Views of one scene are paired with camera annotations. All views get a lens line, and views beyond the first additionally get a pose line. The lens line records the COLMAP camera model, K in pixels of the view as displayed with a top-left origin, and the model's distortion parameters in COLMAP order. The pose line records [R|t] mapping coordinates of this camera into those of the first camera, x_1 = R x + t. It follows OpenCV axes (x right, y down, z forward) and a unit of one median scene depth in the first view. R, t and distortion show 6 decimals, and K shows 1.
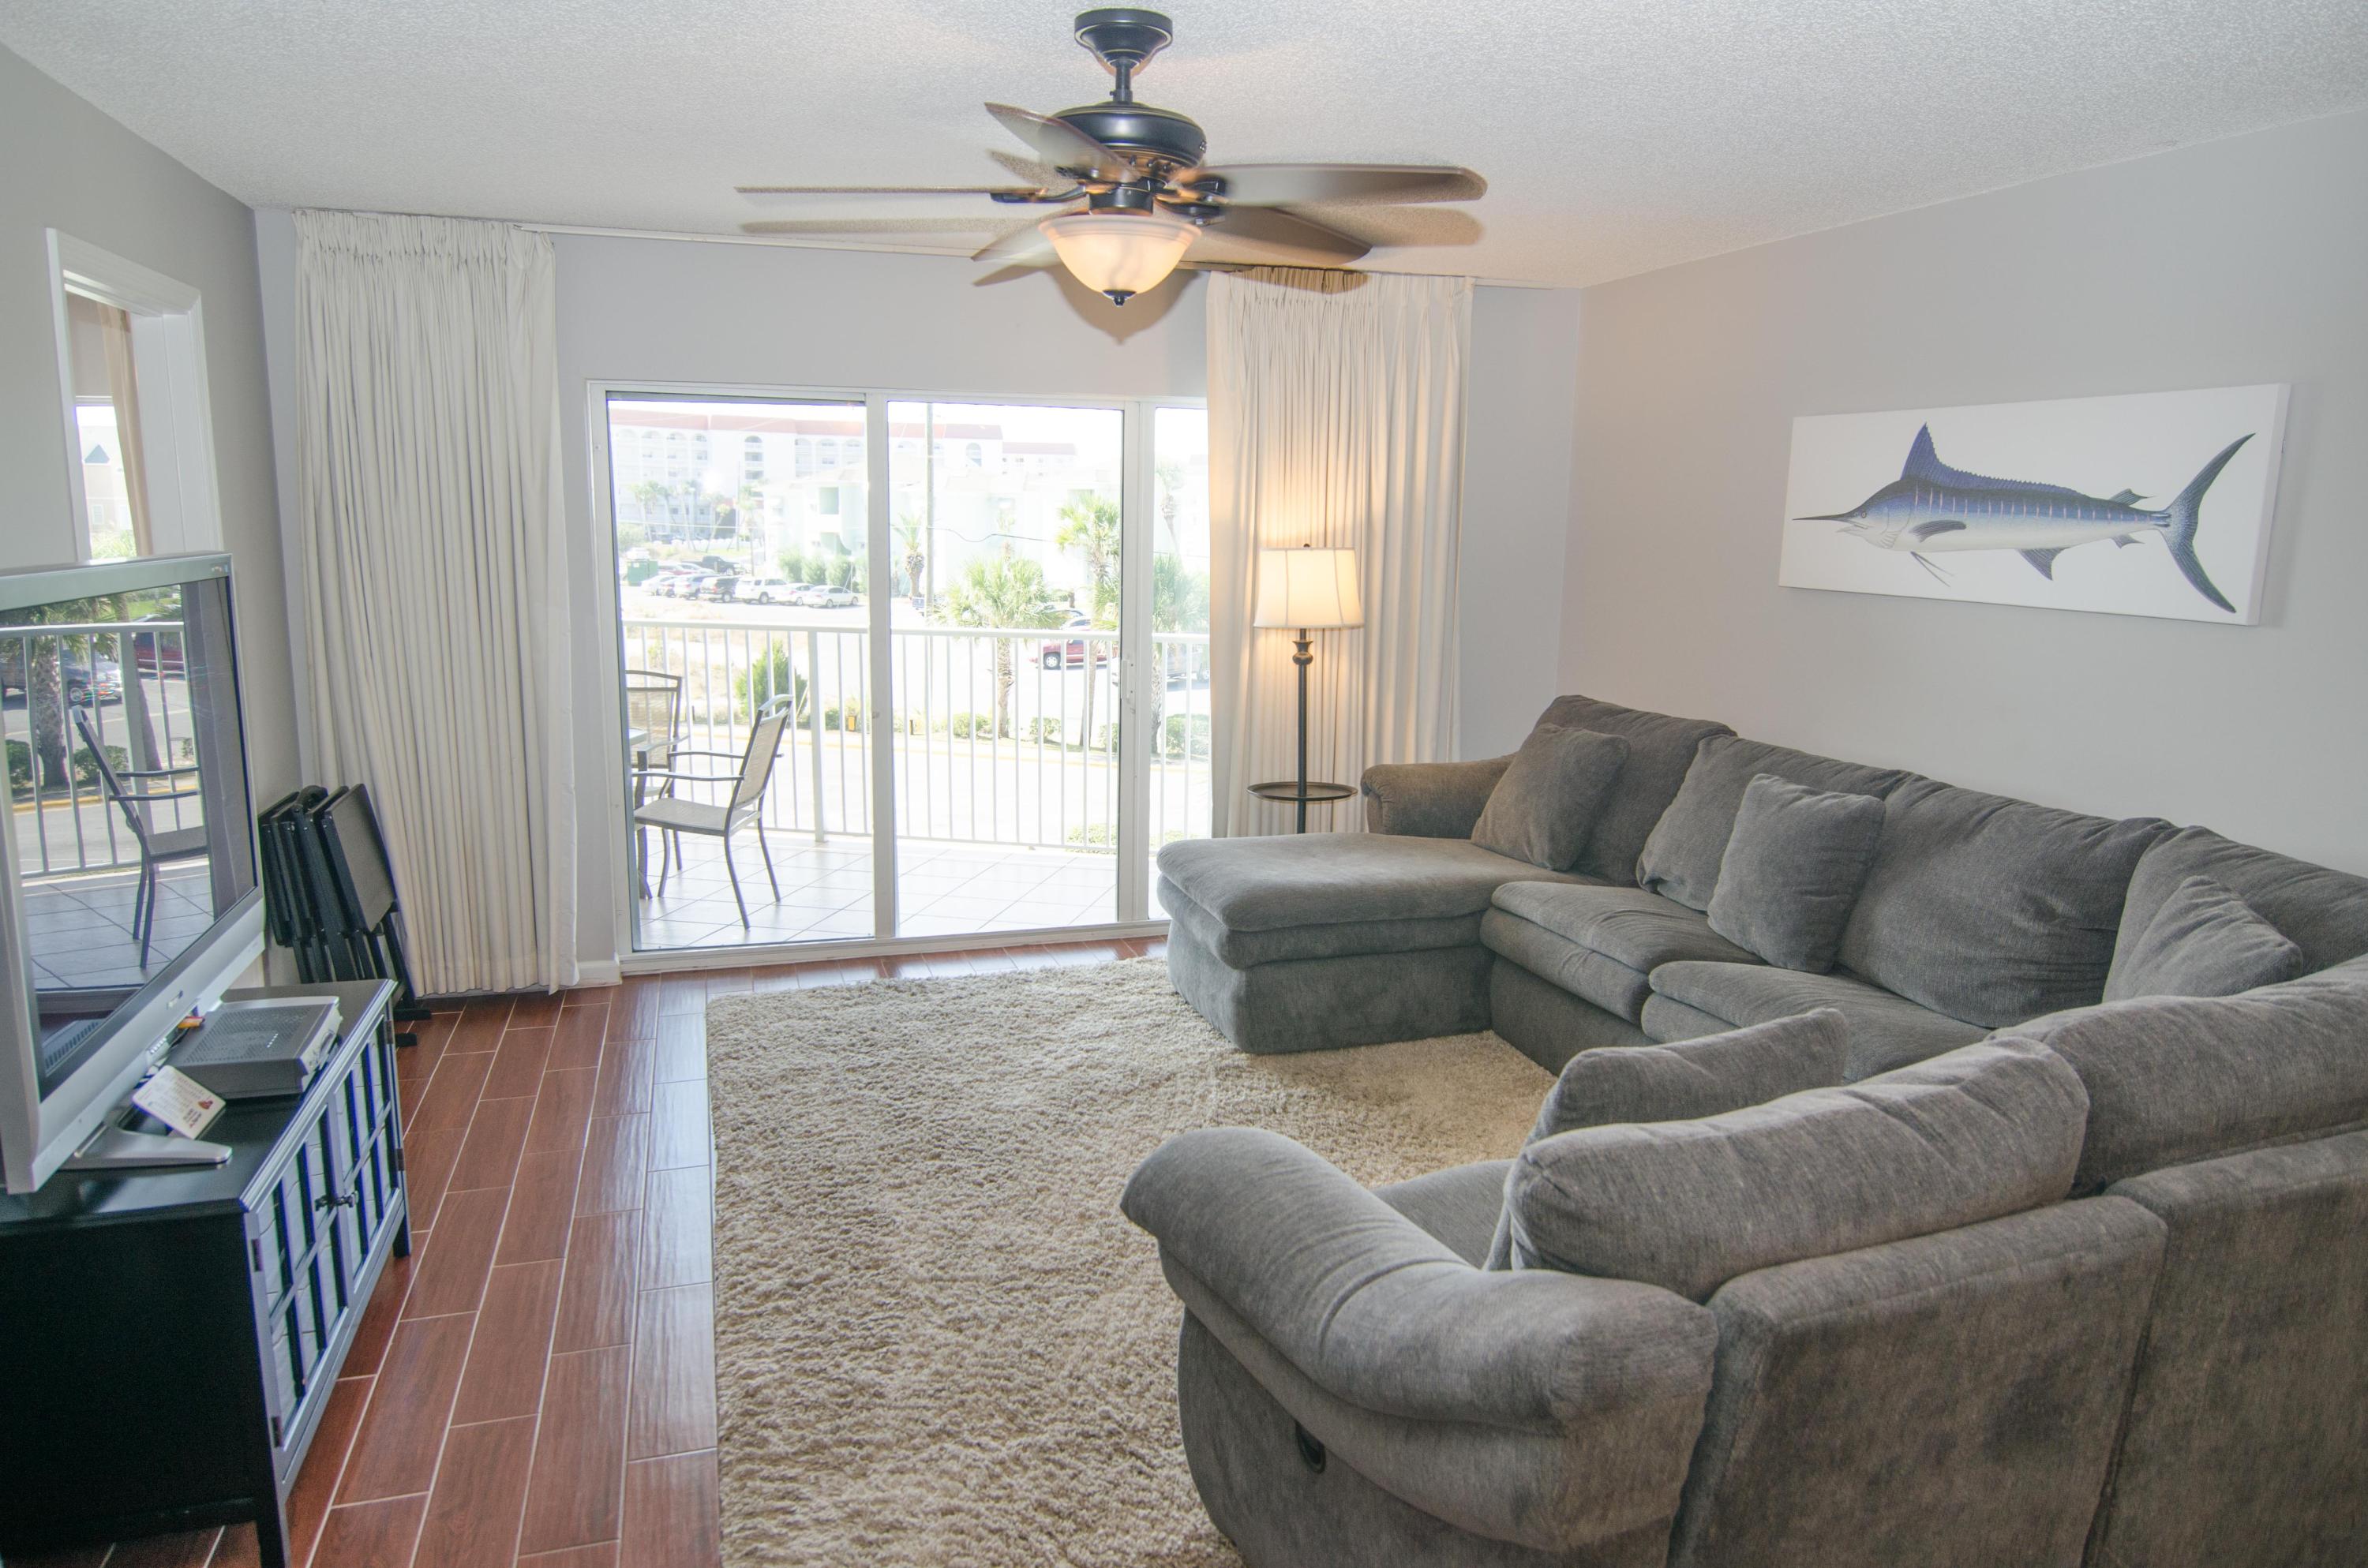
lens RADIAL K [[1465.9, 0, 1230.0], [0, 1465.9, 813.2], [0, 0, 1]] dist [-0.006399, -0.003159]
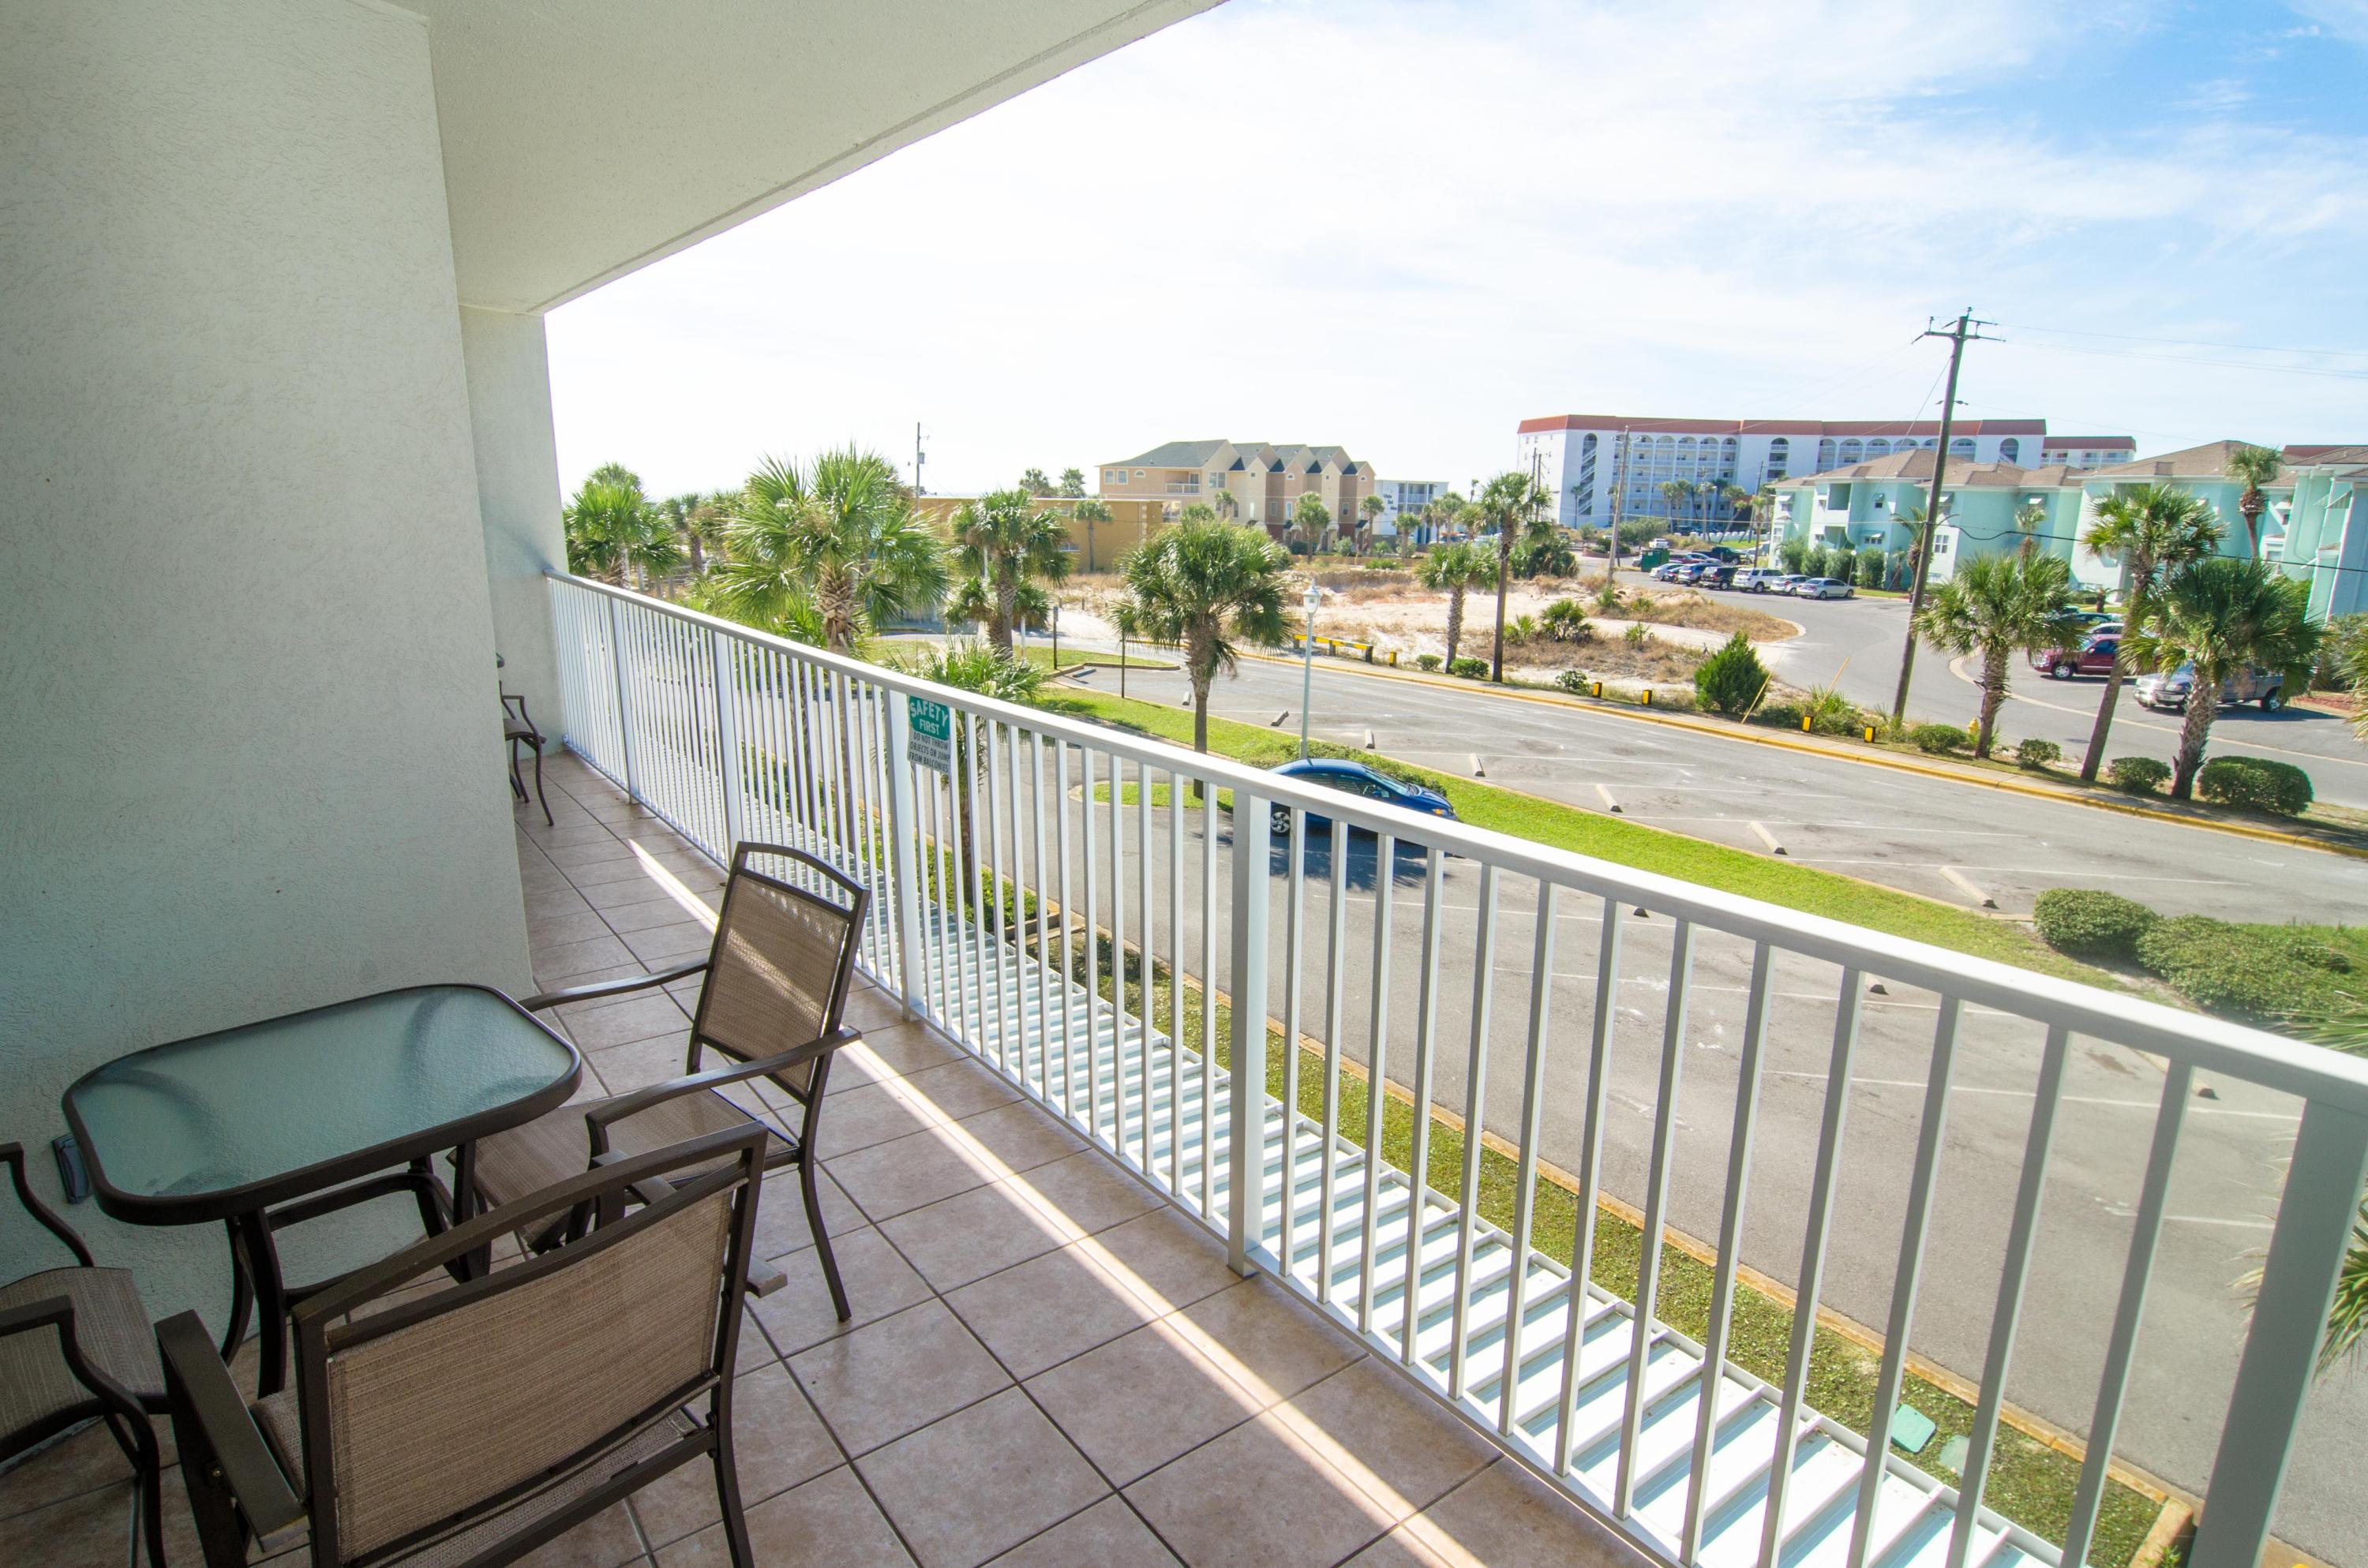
lens RADIAL K [[1257.2, 0, 1191.1], [0, 1257.2, 801.7], [0, 0, 1]] dist [-0.008985, -0.009665]
pose [[0.744288, 0.149091, -0.651004, -0.103877], [-0.131334, 0.988405, 0.076208, -0.189306], [0.654818, 0.028778, 0.755239, 0.967685]]
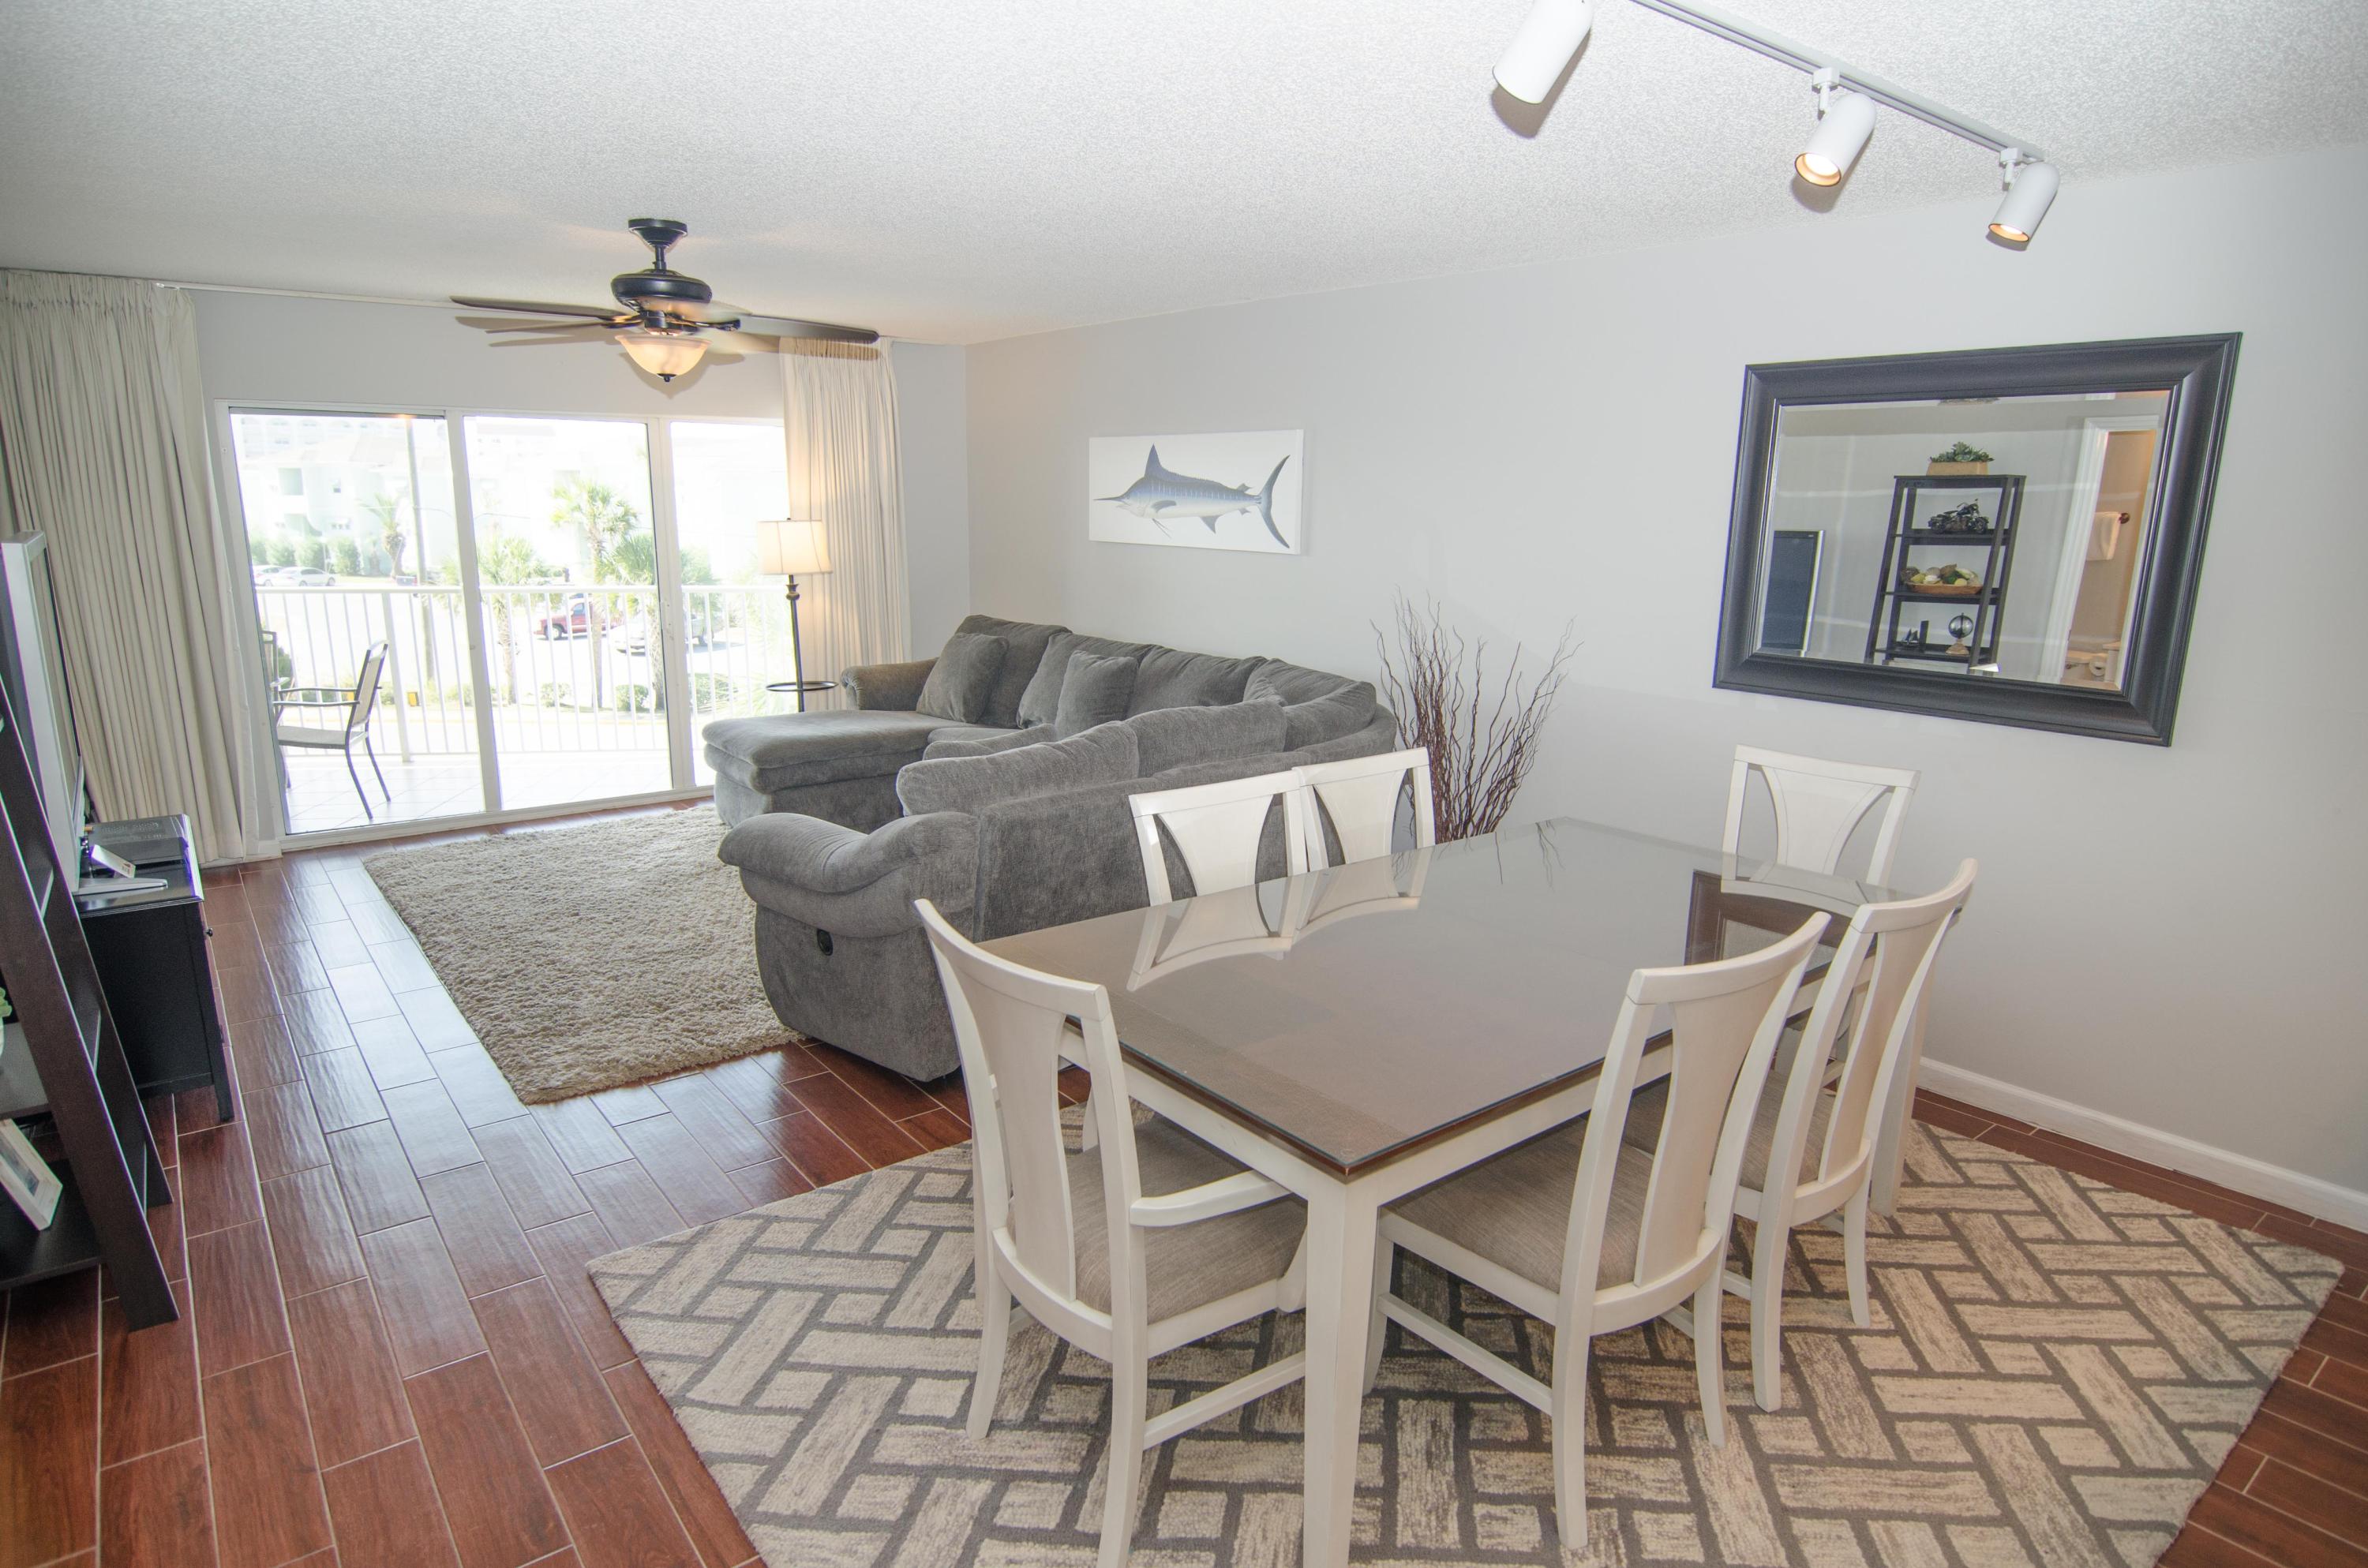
lens RADIAL K [[1259.2, 0, 1177.4], [0, 1259.2, 806.5], [0, 0, 1]] dist [-0.011457, -0.002852]
pose [[0.941933, -0.082594, 0.325486, -0.016062], [0.068401, 0.996150, 0.054831, 0.065177], [-0.328762, -0.029383, 0.943956, -0.343188]]
